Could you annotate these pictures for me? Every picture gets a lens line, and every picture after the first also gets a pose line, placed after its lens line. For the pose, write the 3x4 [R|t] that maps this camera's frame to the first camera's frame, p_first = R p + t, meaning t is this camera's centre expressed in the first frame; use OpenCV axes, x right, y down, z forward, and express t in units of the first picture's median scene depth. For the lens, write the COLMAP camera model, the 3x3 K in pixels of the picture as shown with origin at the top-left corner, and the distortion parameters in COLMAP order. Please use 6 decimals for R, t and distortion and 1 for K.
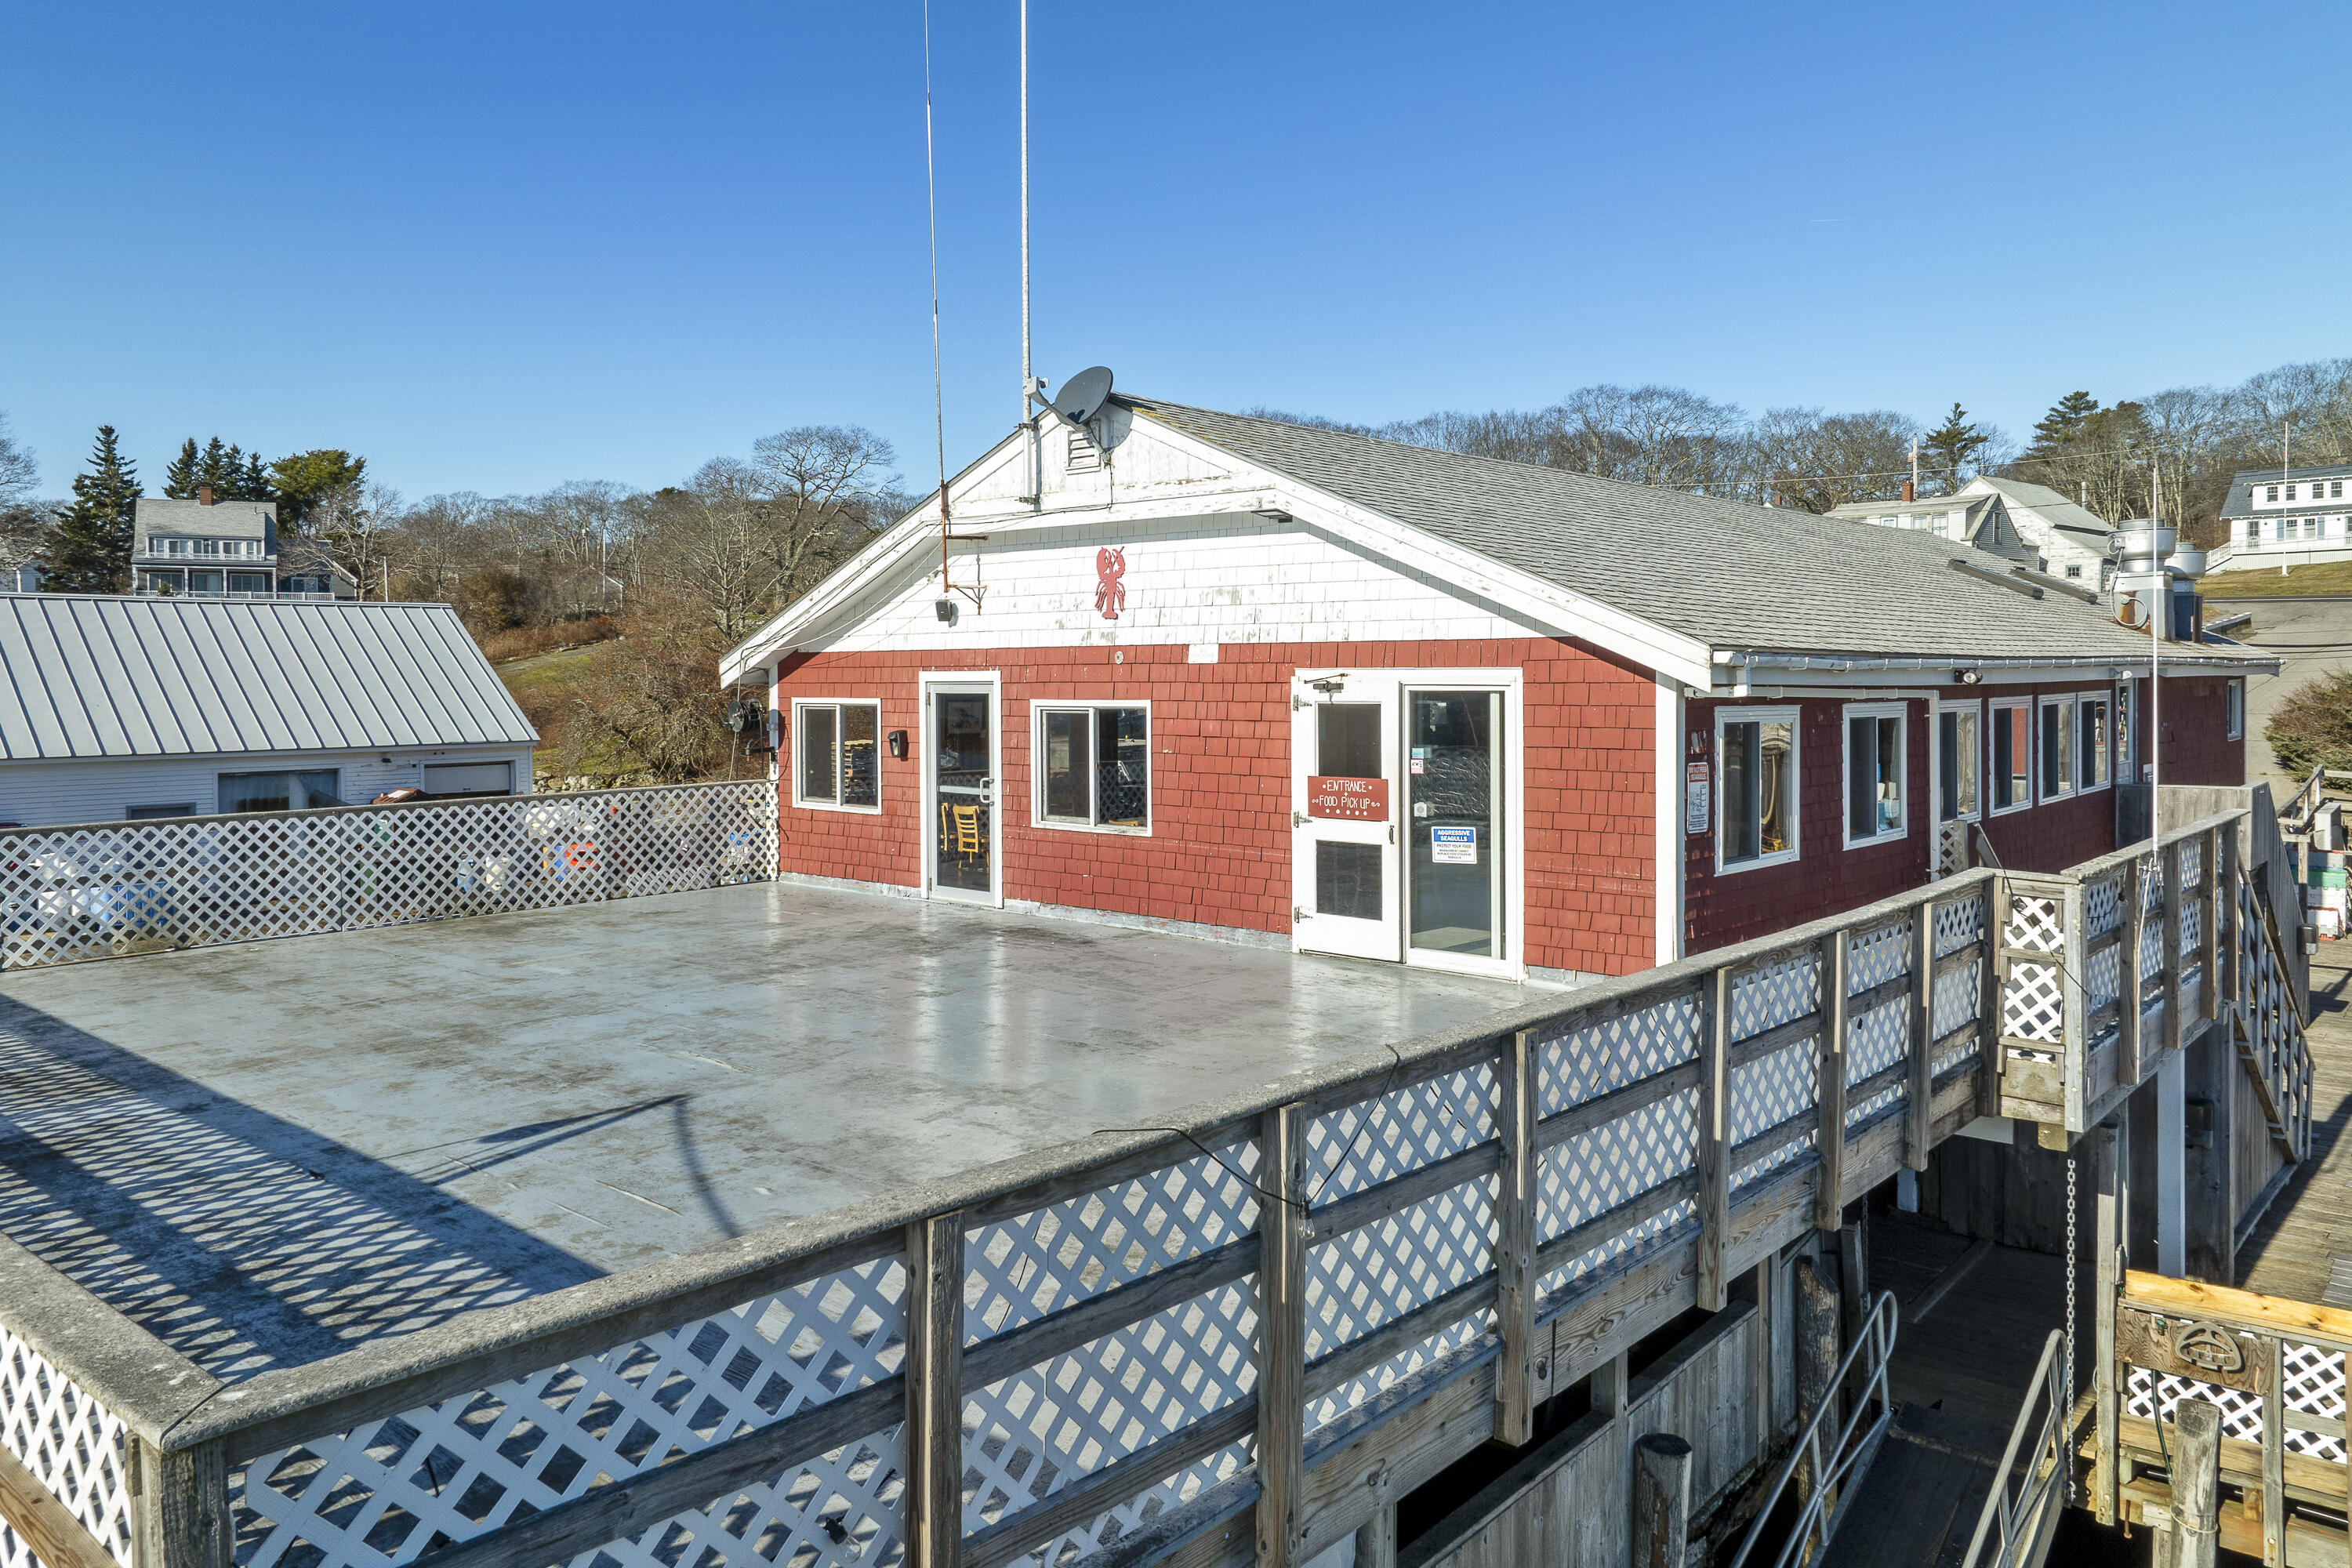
lens RADIAL K [[1664.9, 0, 1181.5], [0, 1664.9, 680.0], [0, 0, 1]] dist [-0.006309, -0.001295]
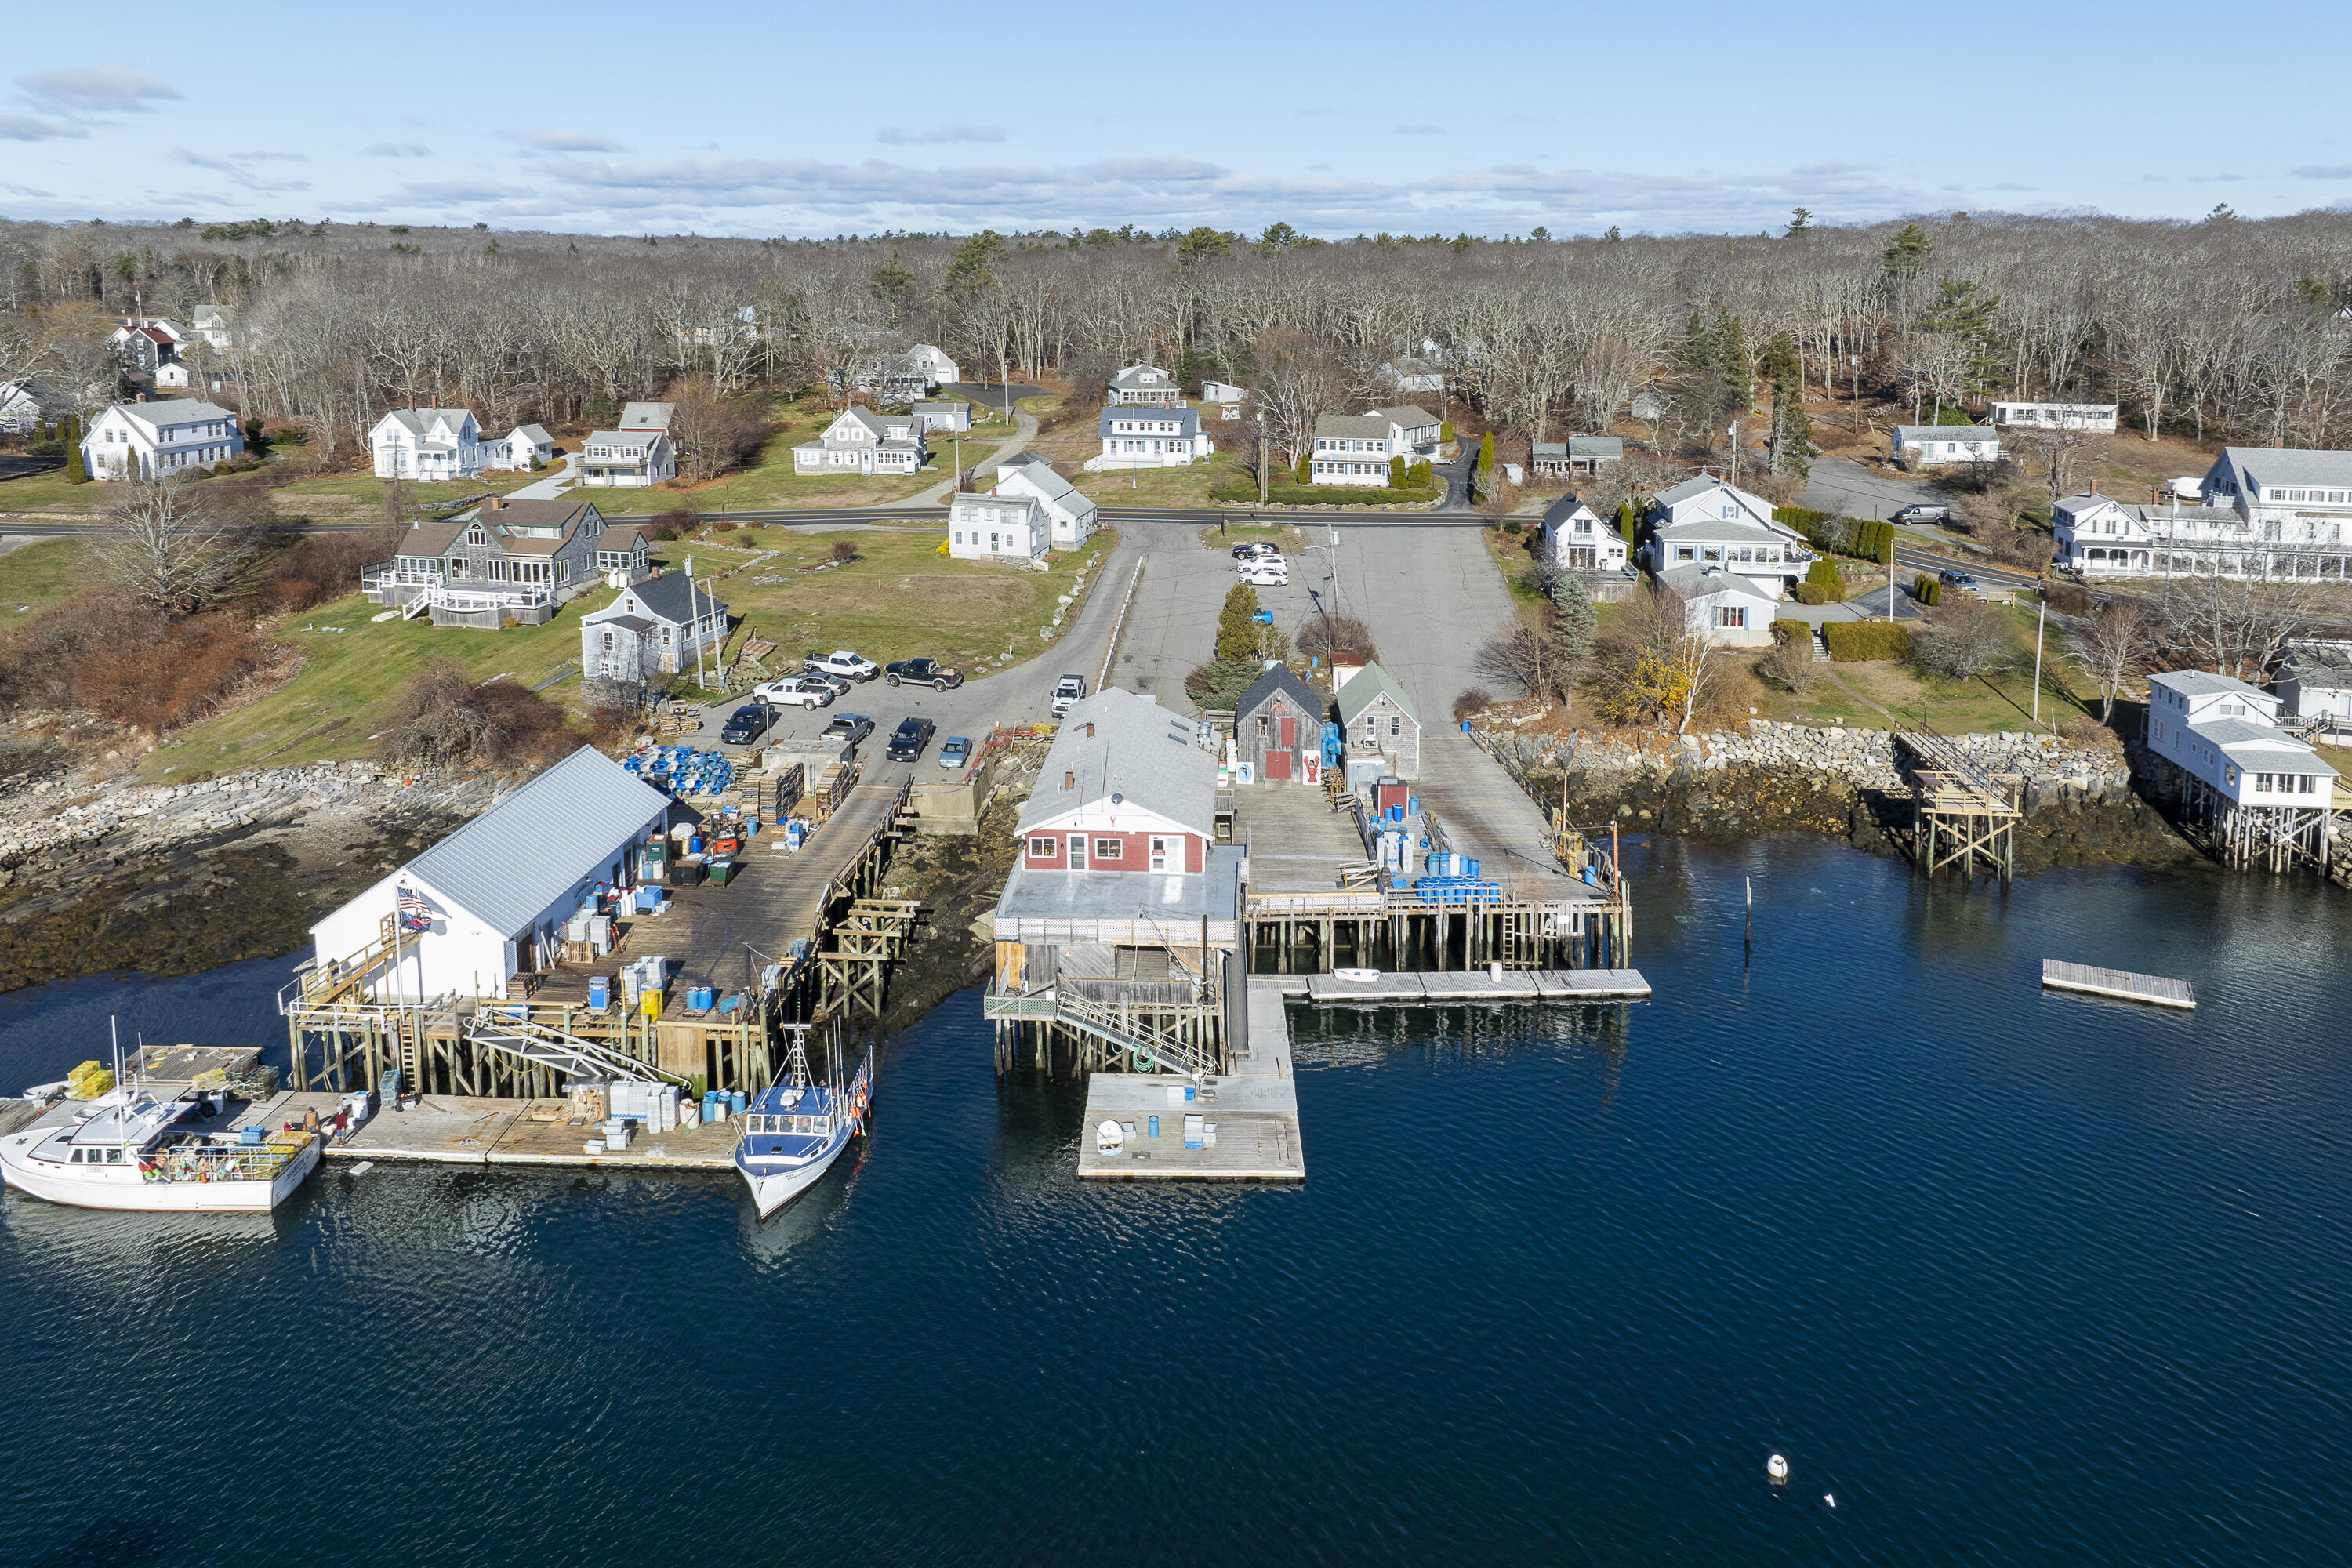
lens RADIAL K [[1695.0, 0, 1268.0], [0, 1695.0, 532.5], [0, 0, 1]] dist [-0.002823, -0.001741]
pose [[0.743773, -0.076887, 0.663996, -0.490520], [-0.024955, 0.989476, 0.142529, -0.268235], [-0.667966, -0.122579, 0.734027, -0.516683]]
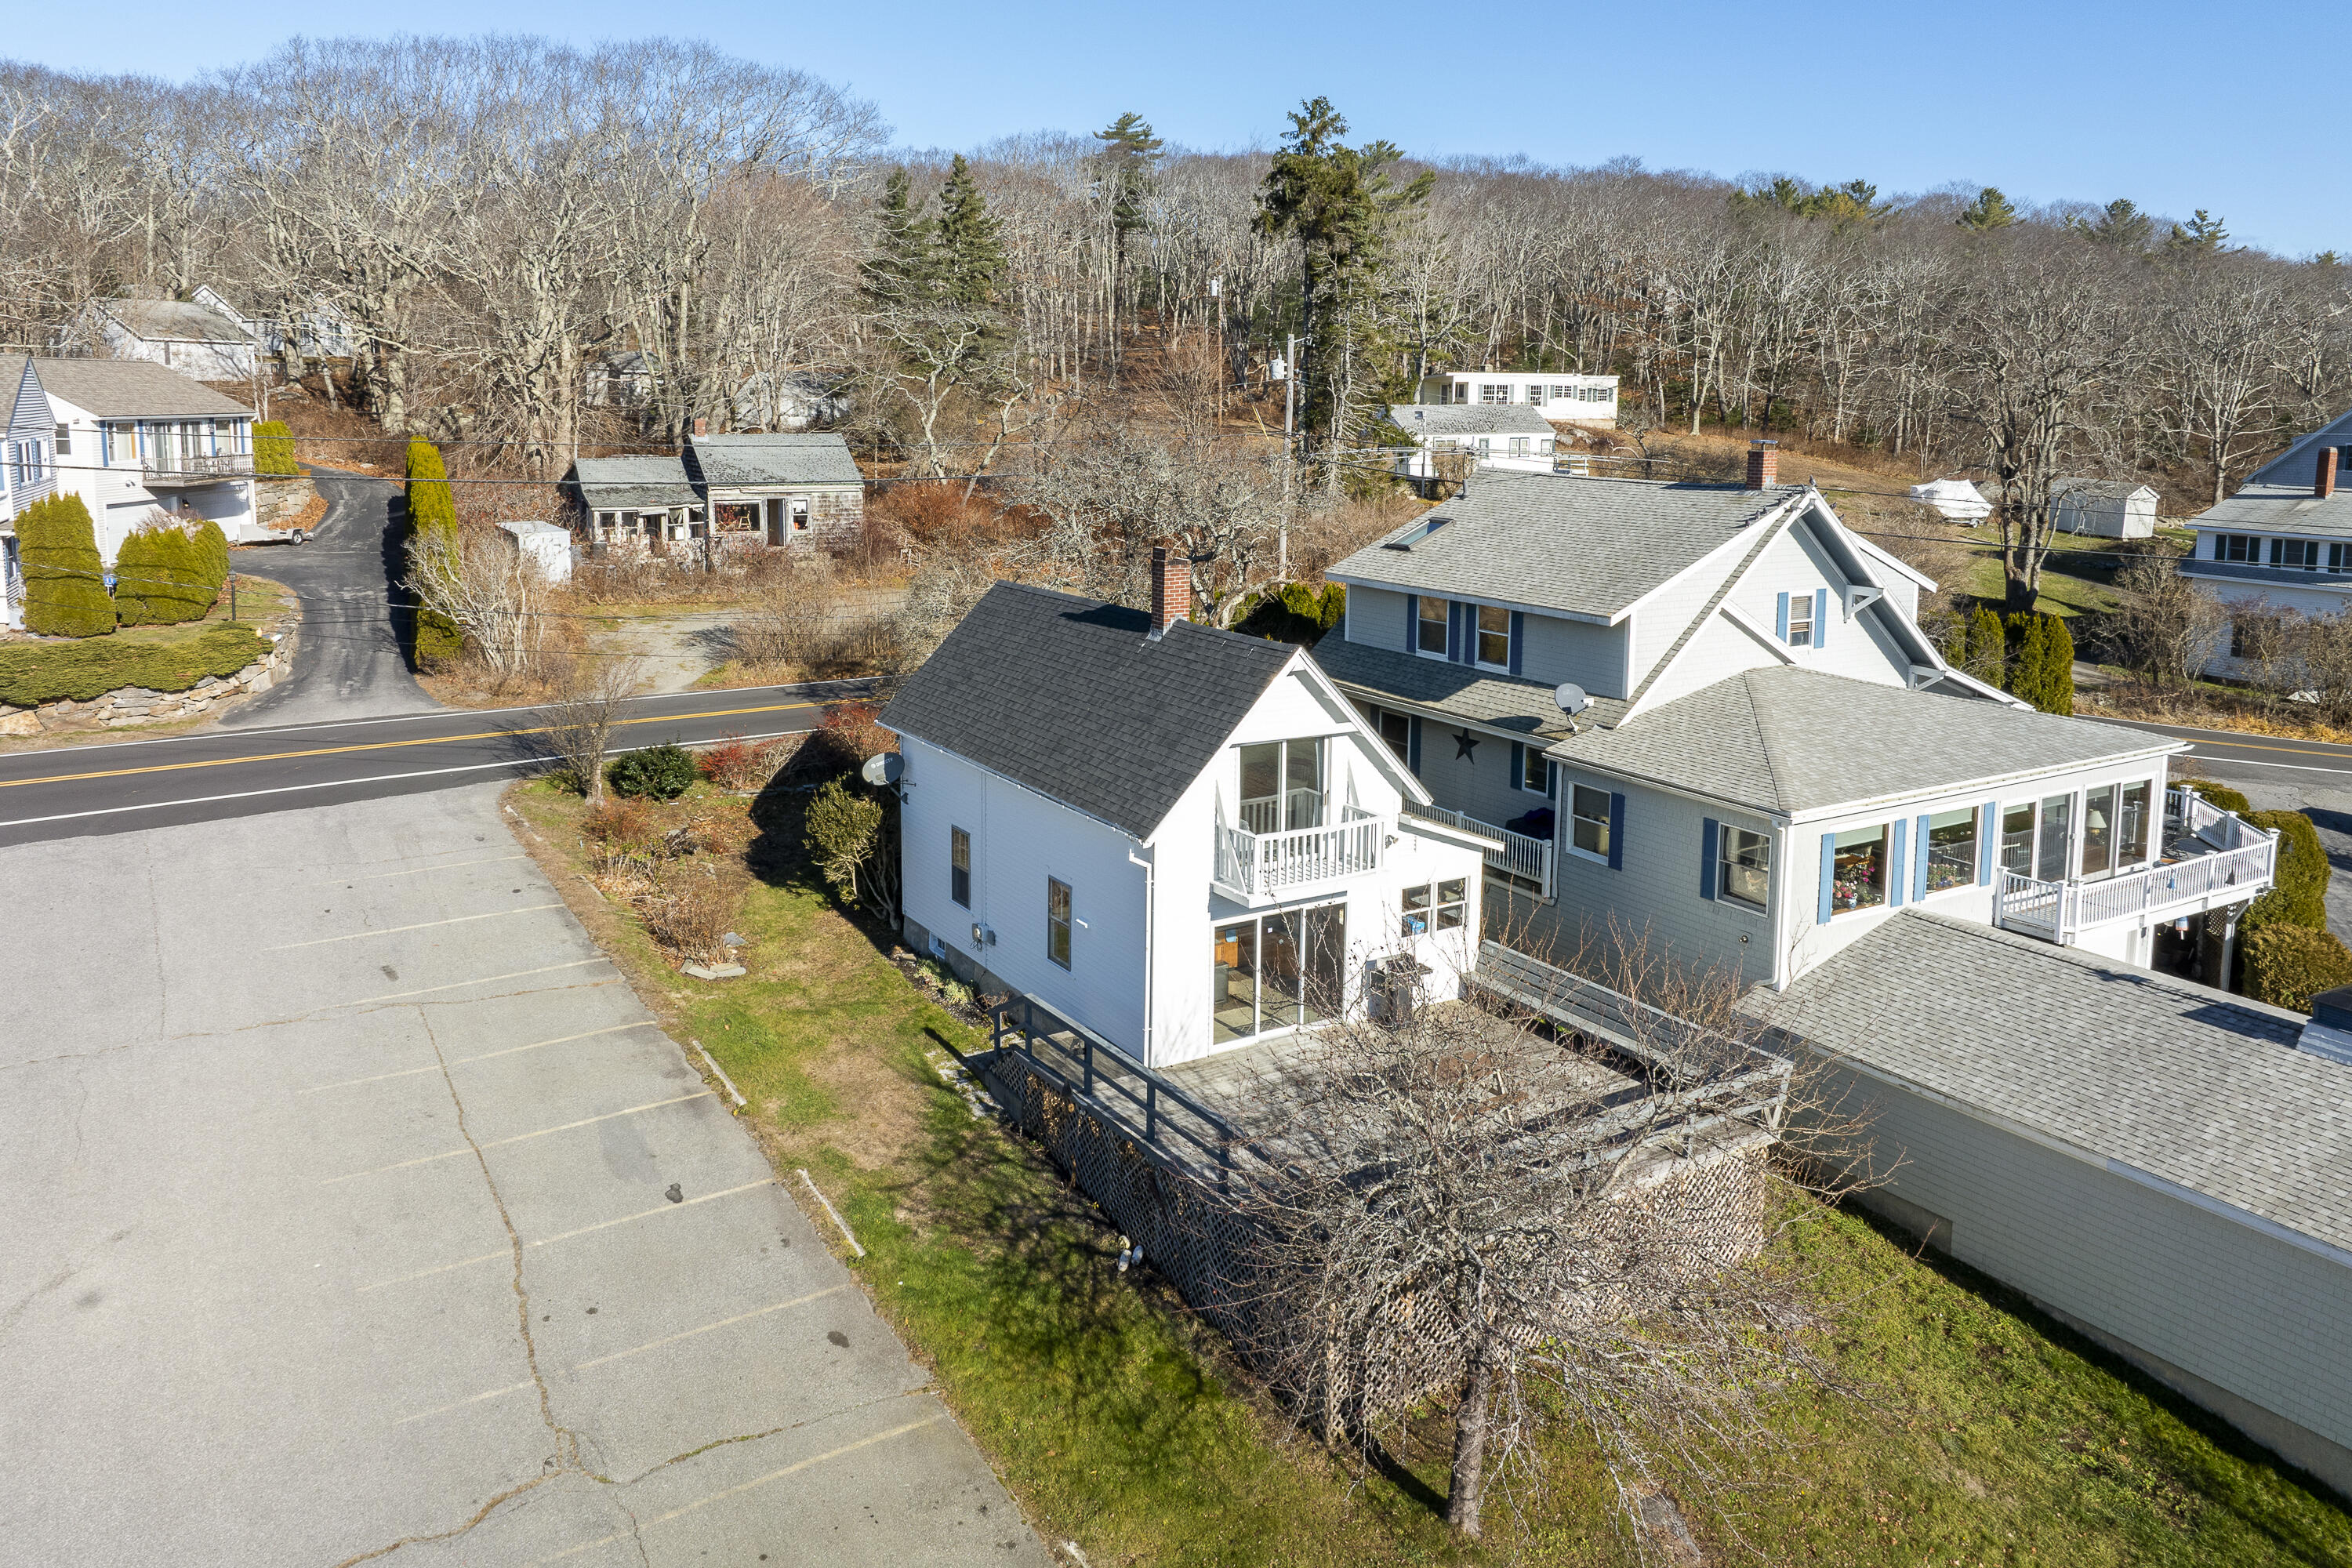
lens RADIAL K [[1664.9, 0, 1181.5], [0, 1664.9, 680.0], [0, 0, 1]] dist [-0.006309, -0.001295]
pose [[0.237575, -0.146926, 0.960193, 0.494899], [-0.013952, 0.987876, 0.154614, -0.116092], [-0.971269, -0.050128, 0.232644, 0.365154]]
